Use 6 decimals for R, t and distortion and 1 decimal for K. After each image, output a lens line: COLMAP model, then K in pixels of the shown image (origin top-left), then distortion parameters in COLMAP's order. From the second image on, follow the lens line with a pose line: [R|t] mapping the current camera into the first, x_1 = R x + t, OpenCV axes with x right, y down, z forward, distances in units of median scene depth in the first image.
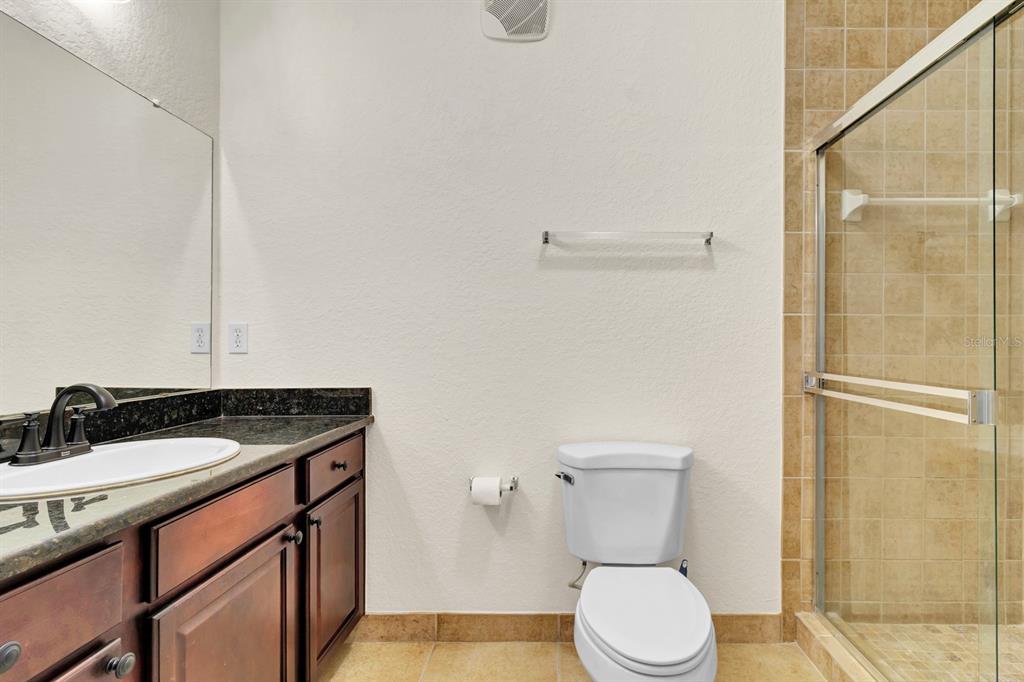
lens RADIAL K [[483.6, 0, 512.0], [0, 483.6, 341.0], [0, 0, 1]] dist [0.000771, 0.000327]
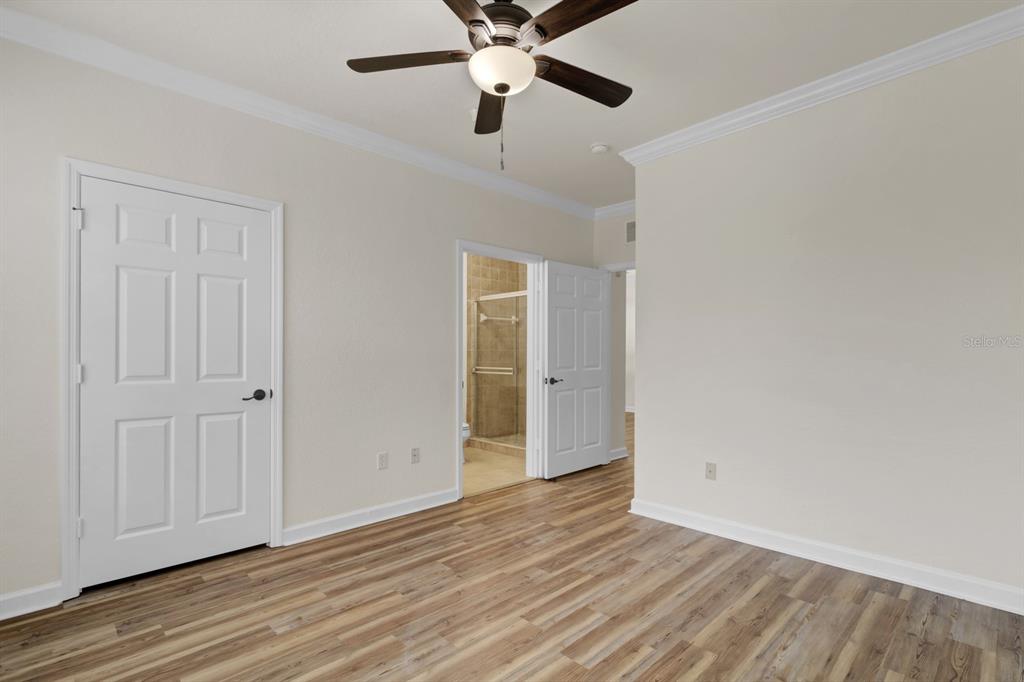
lens RADIAL K [[483.6, 0, 512.0], [0, 483.6, 341.0], [0, 0, 1]] dist [0.000771, 0.000327]
pose [[0.731698, 0.018094, 0.681389, -1.491876], [0.003438, 0.999537, -0.030235, -0.012135], [-0.681620, 0.024465, 0.731297, -1.662856]]
